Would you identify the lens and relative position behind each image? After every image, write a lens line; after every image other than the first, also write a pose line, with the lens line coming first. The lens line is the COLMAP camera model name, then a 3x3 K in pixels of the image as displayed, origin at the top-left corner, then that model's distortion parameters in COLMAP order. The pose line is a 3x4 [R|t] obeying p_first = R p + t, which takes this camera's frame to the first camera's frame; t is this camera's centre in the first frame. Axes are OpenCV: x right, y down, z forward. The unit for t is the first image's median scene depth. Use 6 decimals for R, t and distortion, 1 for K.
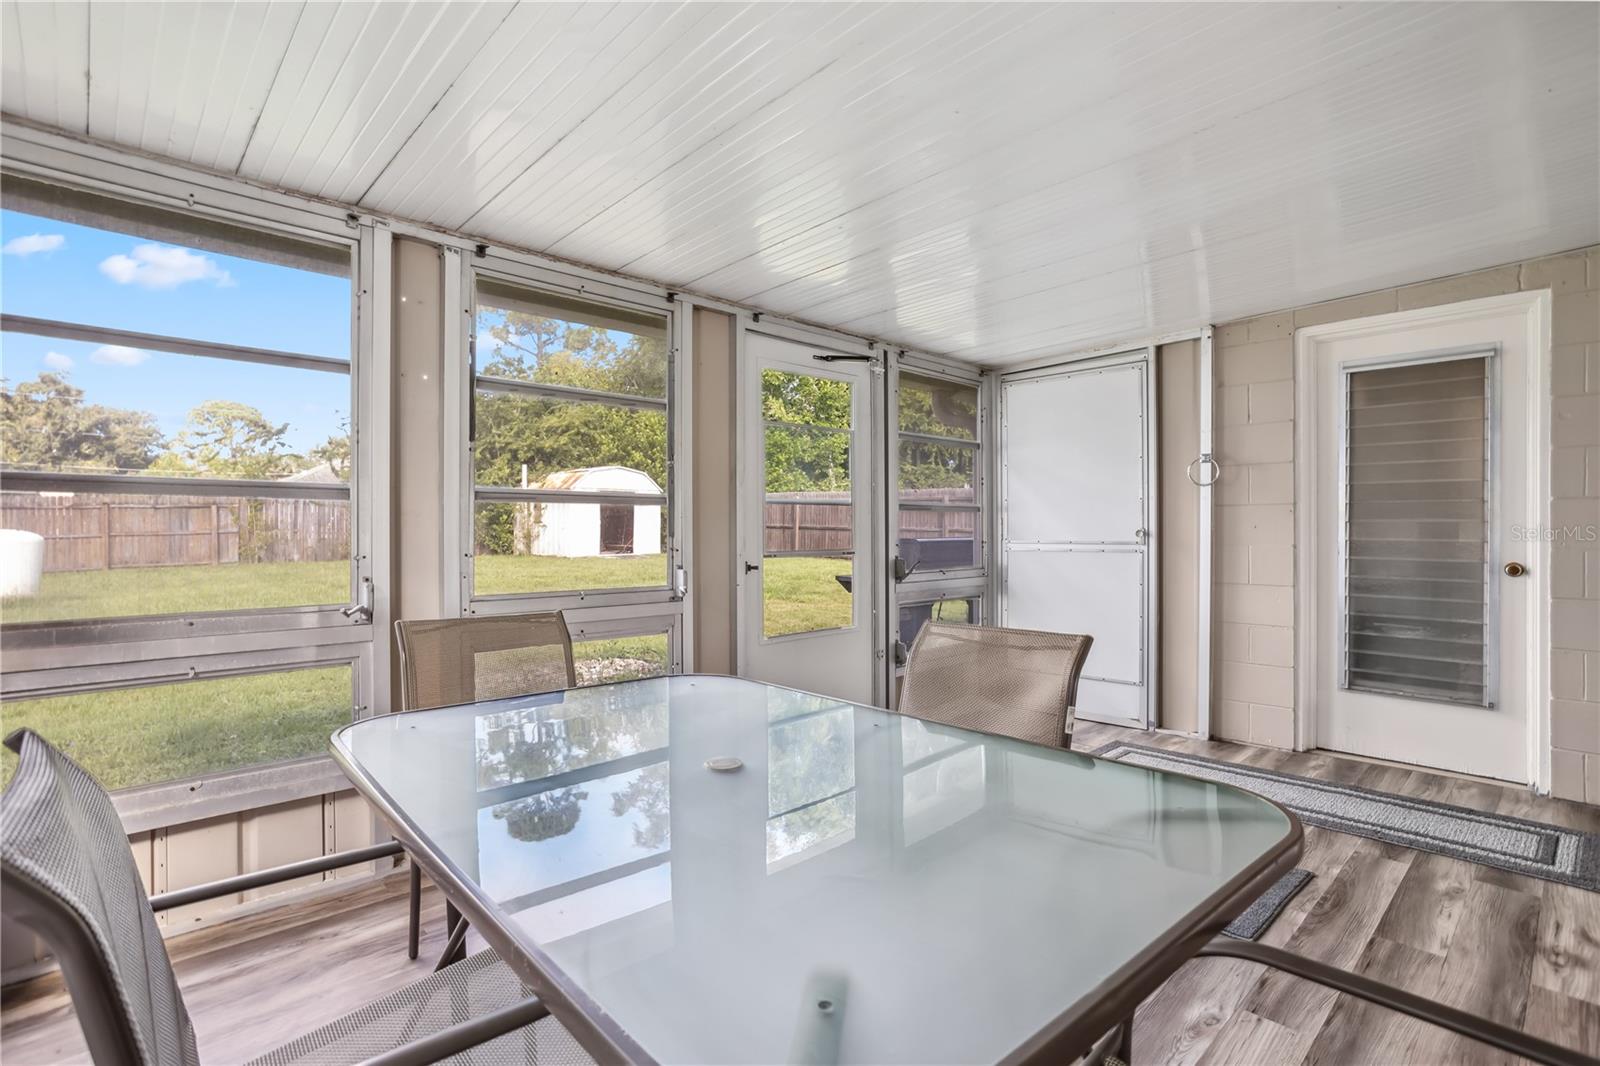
lens RADIAL K [[771.3, 0, 797.6], [0, 771.3, 526.3], [0, 0, 1]] dist [-0.047774, 0.025366]
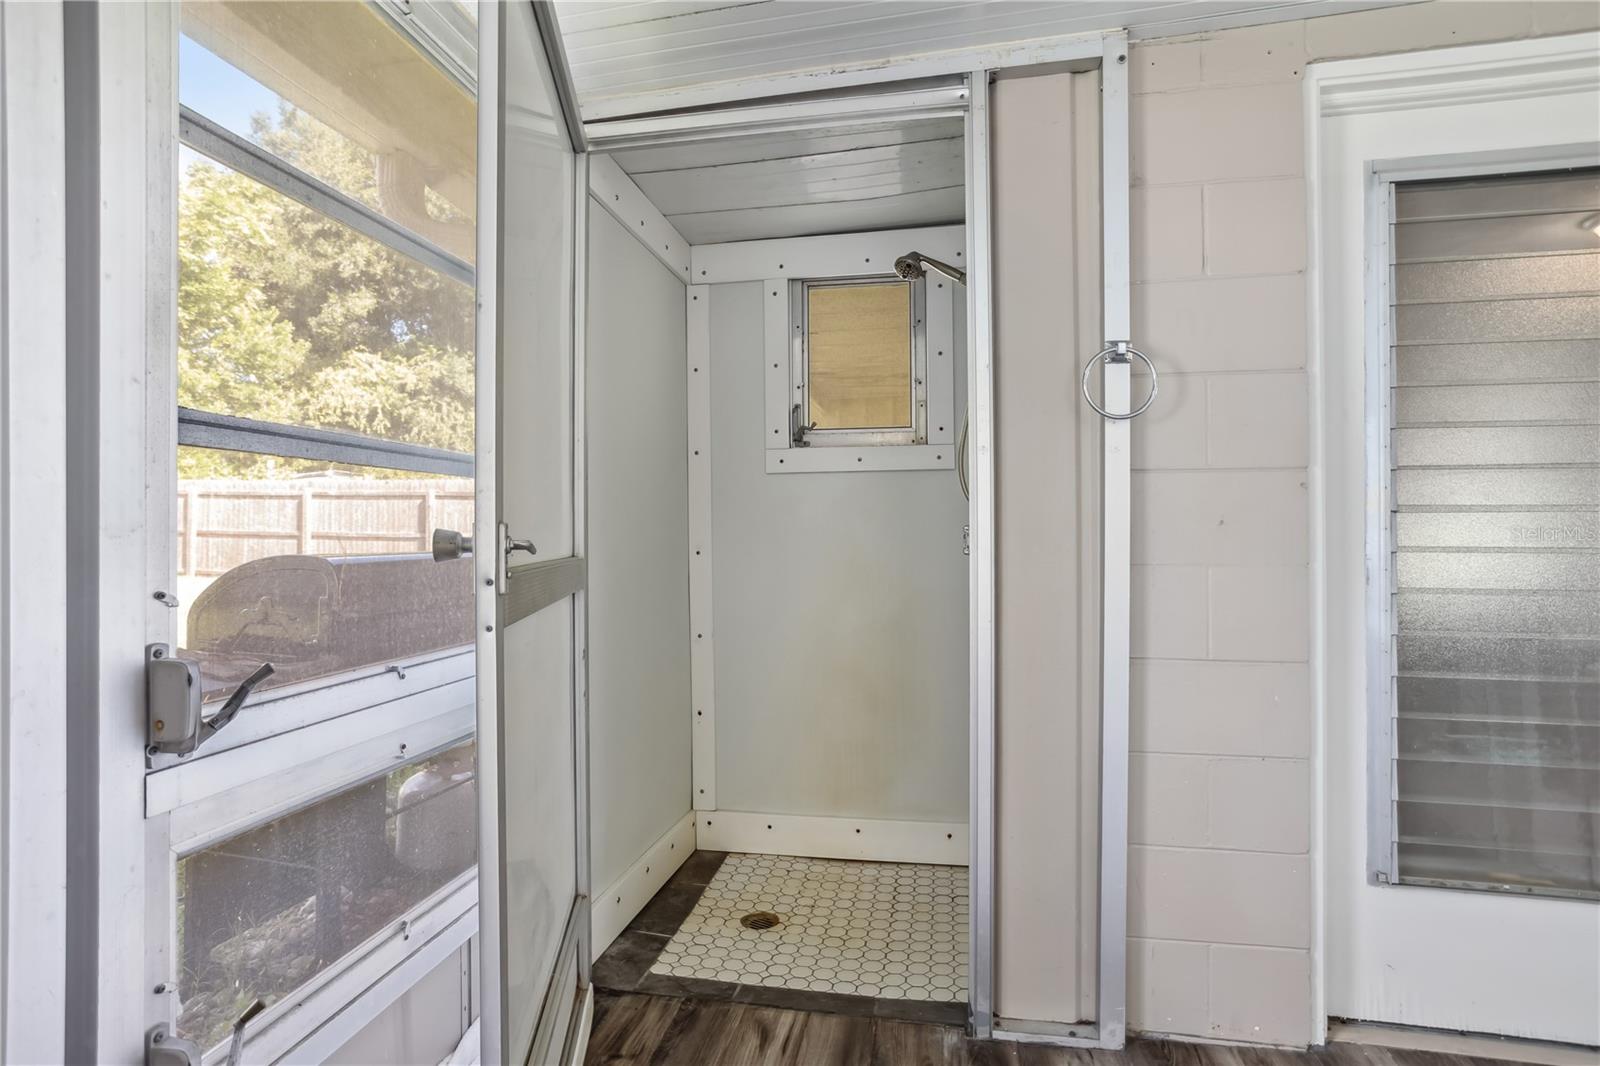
lens RADIAL K [[791.8, 0, 806.6], [0, 791.8, 506.8], [0, 0, 1]] dist [-0.048773, 0.029664]
pose [[0.806360, 0.018364, 0.591139, 0.141750], [0.000949, 0.999476, -0.032344, 0.005195], [-0.591424, 0.026642, 0.805921, 0.681204]]
